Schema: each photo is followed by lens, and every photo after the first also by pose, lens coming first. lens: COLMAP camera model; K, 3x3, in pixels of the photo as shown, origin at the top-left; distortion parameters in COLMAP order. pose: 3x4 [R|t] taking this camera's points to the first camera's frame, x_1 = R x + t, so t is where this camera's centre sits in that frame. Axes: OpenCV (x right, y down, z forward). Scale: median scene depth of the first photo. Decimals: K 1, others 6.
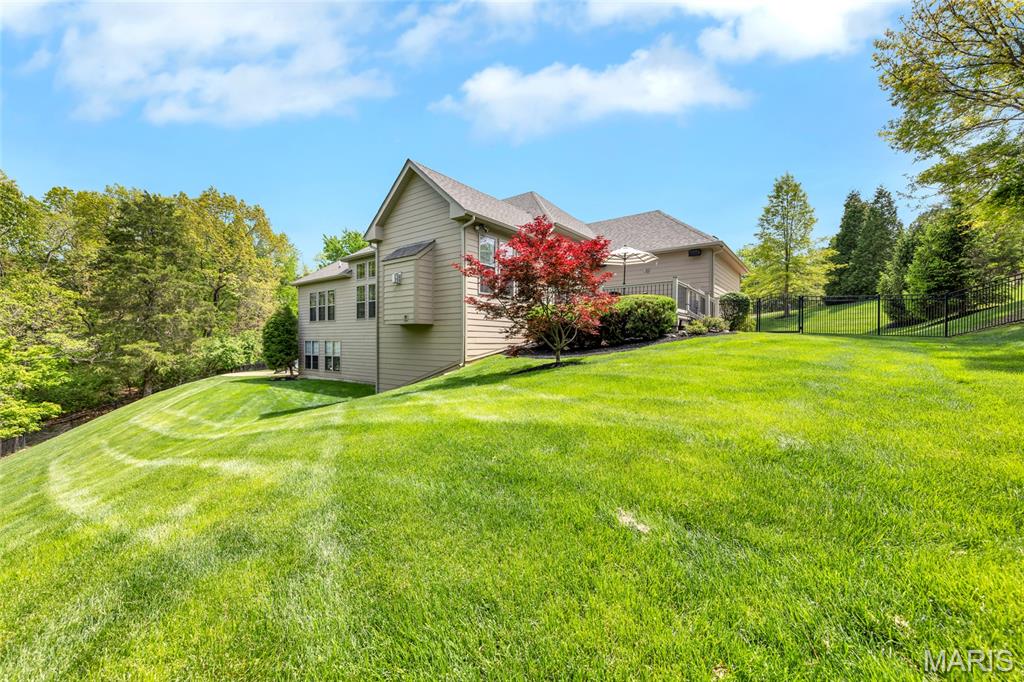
lens RADIAL K [[394.7, 0, 512.0], [0, 394.7, 341.0], [0, 0, 1]] dist [0.017930, -0.000128]
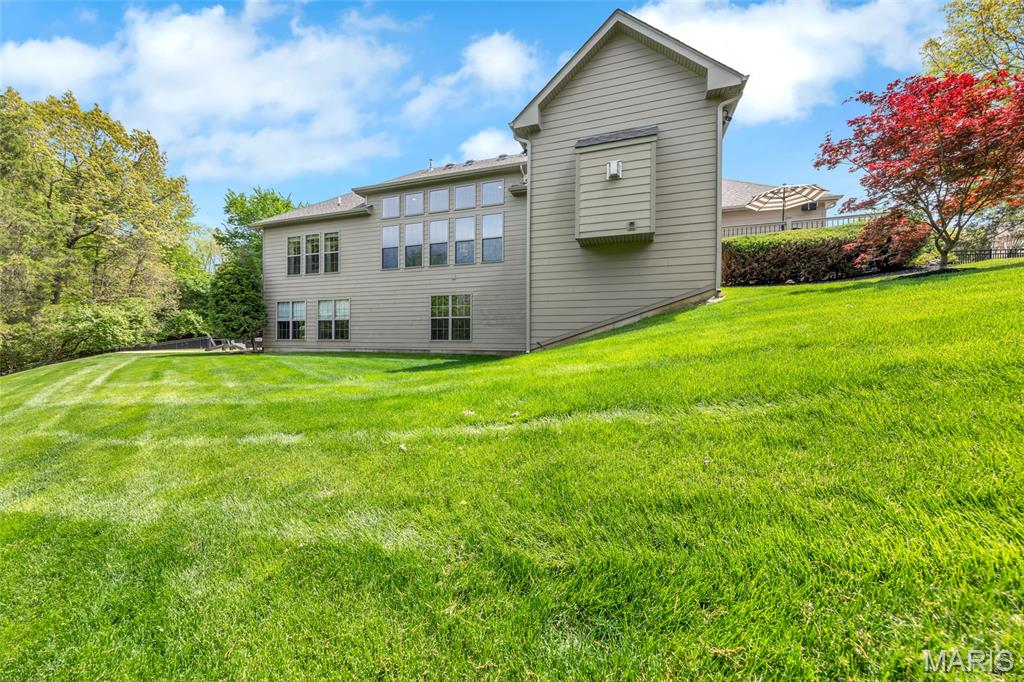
lens RADIAL K [[371.0, 0, 512.0], [0, 371.0, 341.0], [0, 0, 1]] dist [0.010827, -0.000050]
pose [[0.951160, 0.008291, 0.308586, -0.332509], [-0.007547, 0.999965, -0.003606, 0.074793], [-0.308605, 0.001101, 0.951190, 0.213621]]
